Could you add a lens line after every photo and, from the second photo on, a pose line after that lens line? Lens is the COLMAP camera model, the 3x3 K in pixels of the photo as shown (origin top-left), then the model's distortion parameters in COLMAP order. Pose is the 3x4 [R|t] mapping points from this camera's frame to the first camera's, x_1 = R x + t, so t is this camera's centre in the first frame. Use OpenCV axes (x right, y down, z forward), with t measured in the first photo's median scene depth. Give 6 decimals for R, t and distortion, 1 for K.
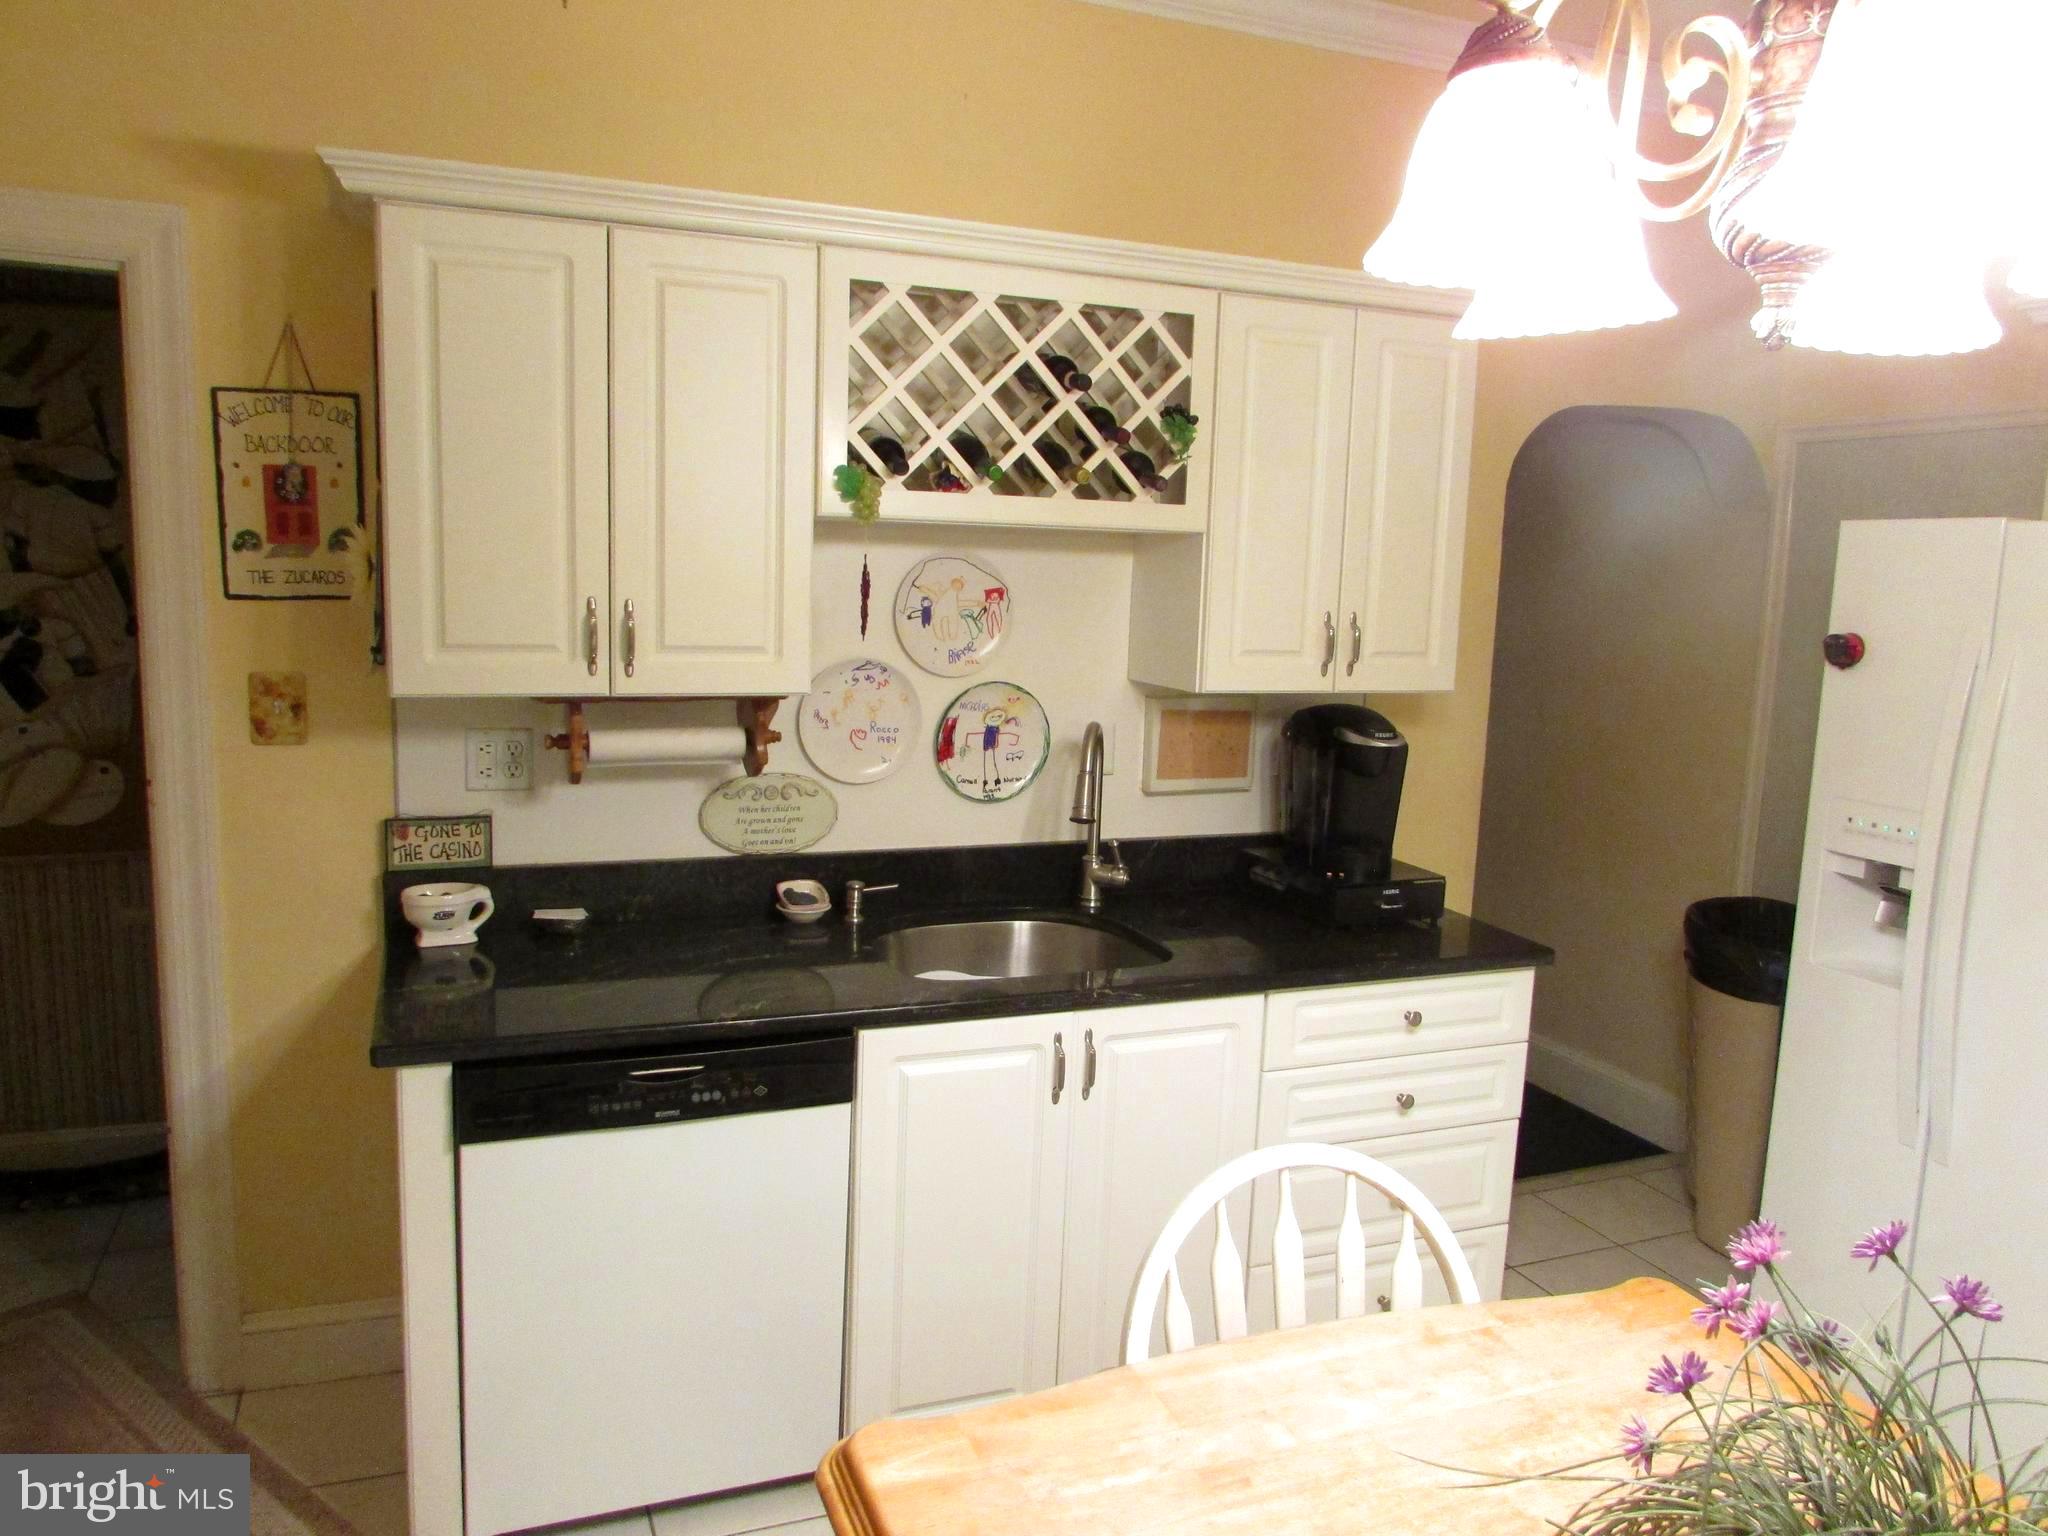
lens RADIAL K [[1457.6, 0, 1027.6], [0, 1457.6, 770.6], [0, 0, 1]] dist [-0.035554, 0.017403]
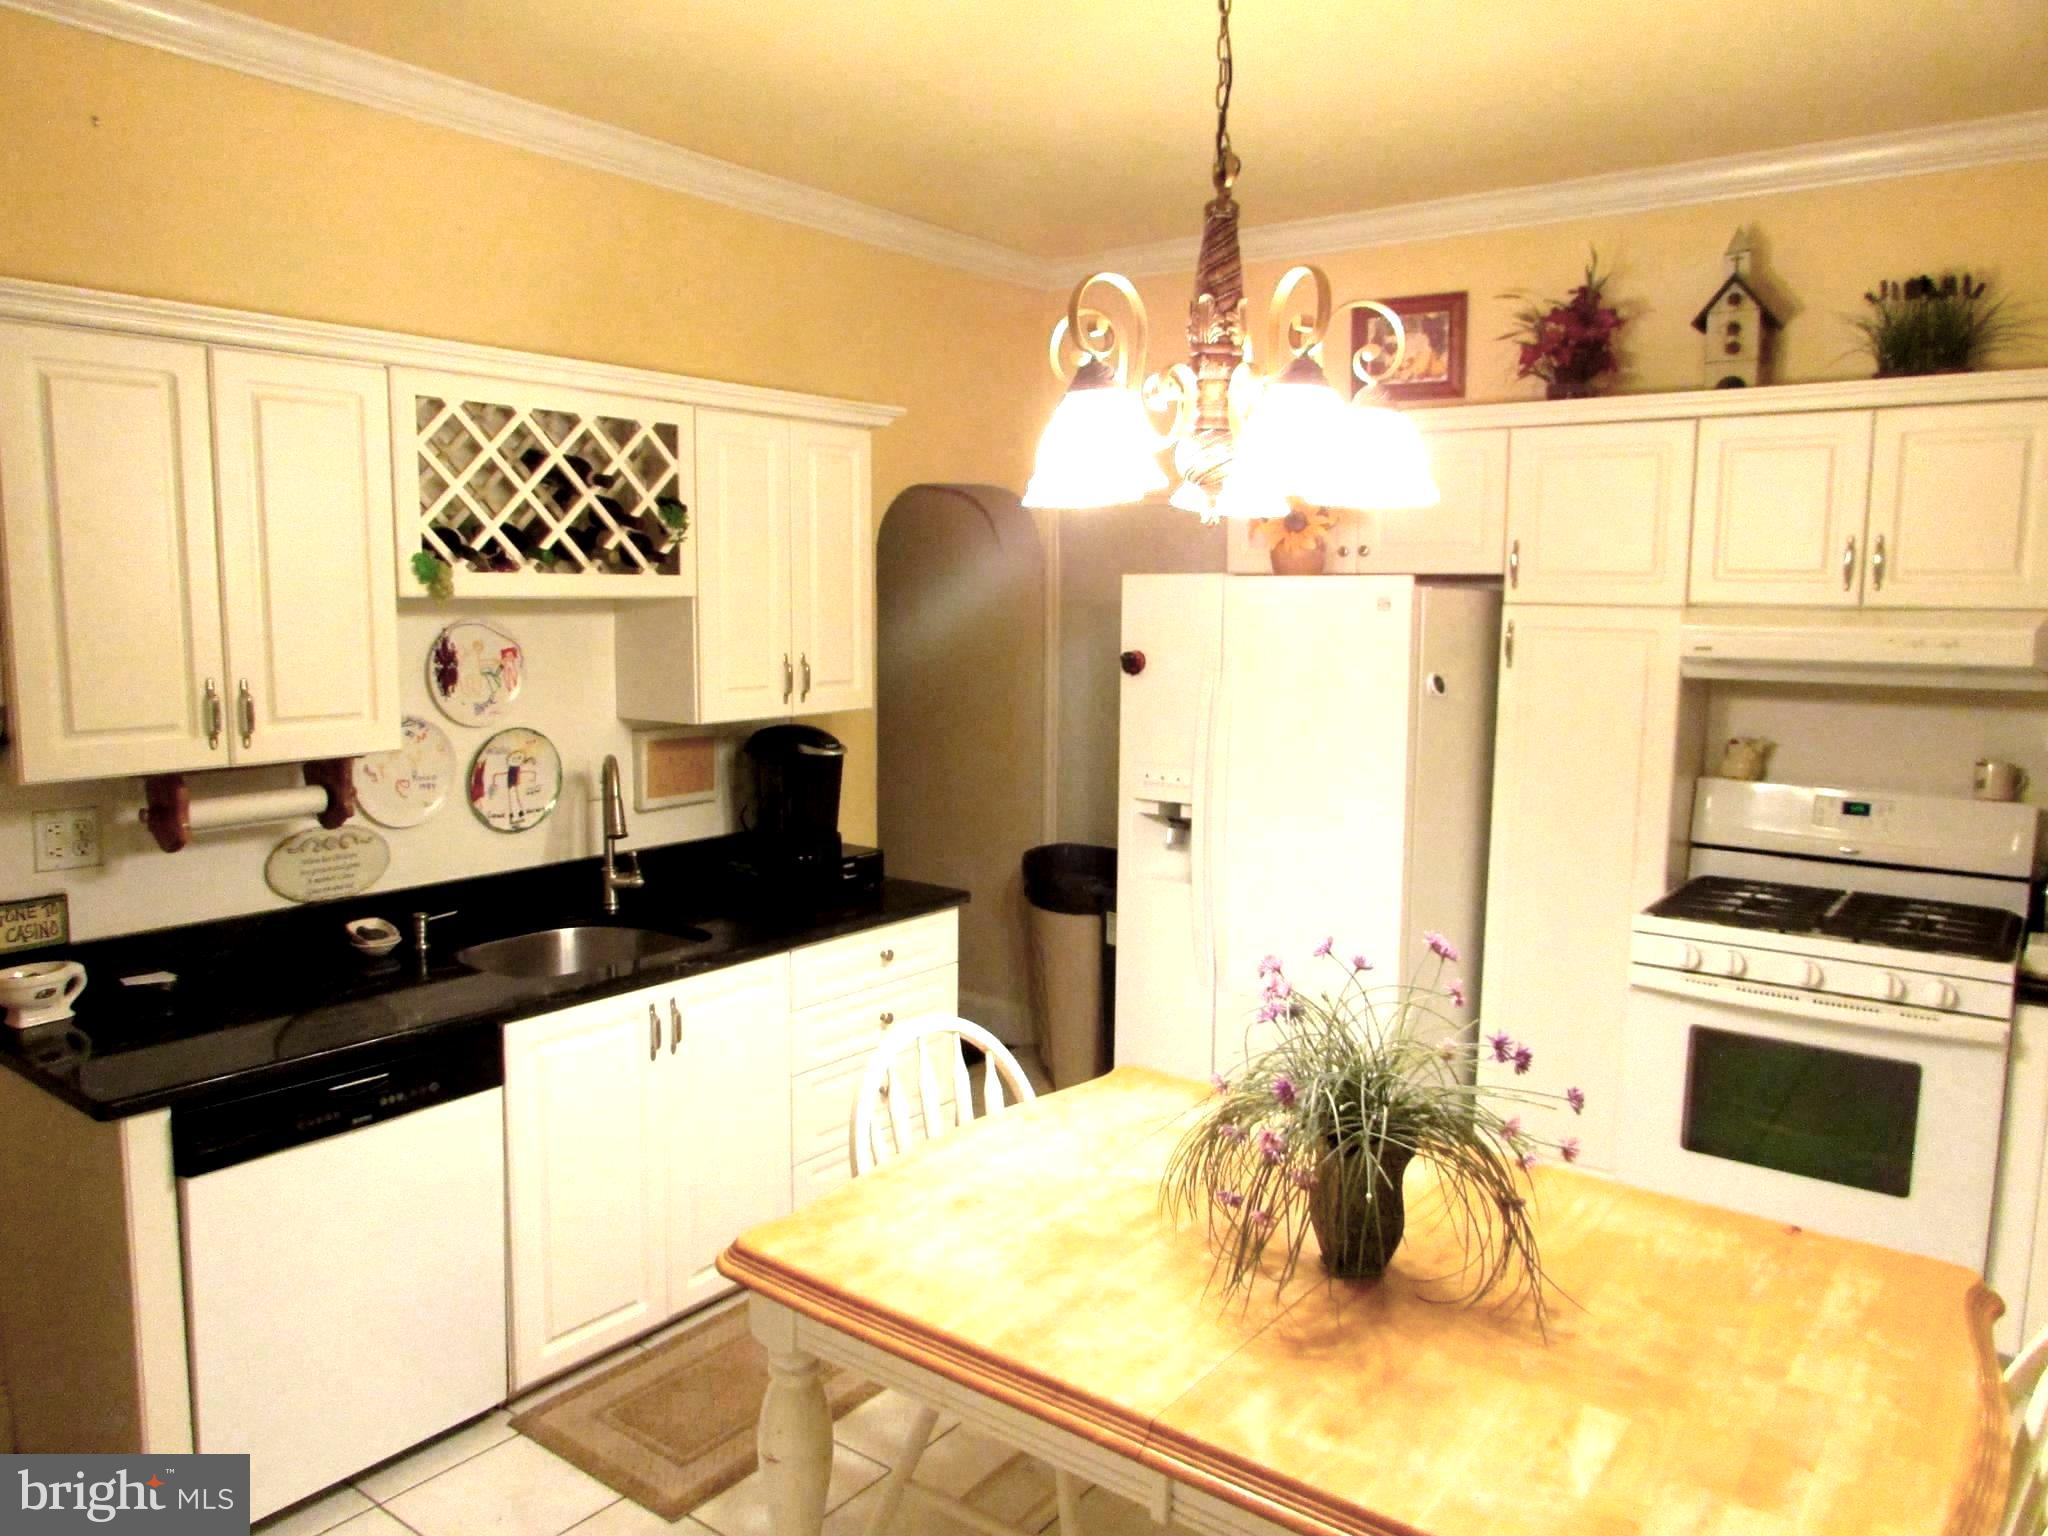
lens RADIAL K [[1457.6, 0, 1025.9], [0, 1457.6, 767.8], [0, 0, 1]] dist [-0.035554, 0.017403]
pose [[0.858350, -0.089631, 0.505175, -0.294769], [0.095883, 0.995299, 0.013676, -0.006944], [-0.504026, 0.036698, 0.862908, -0.230661]]
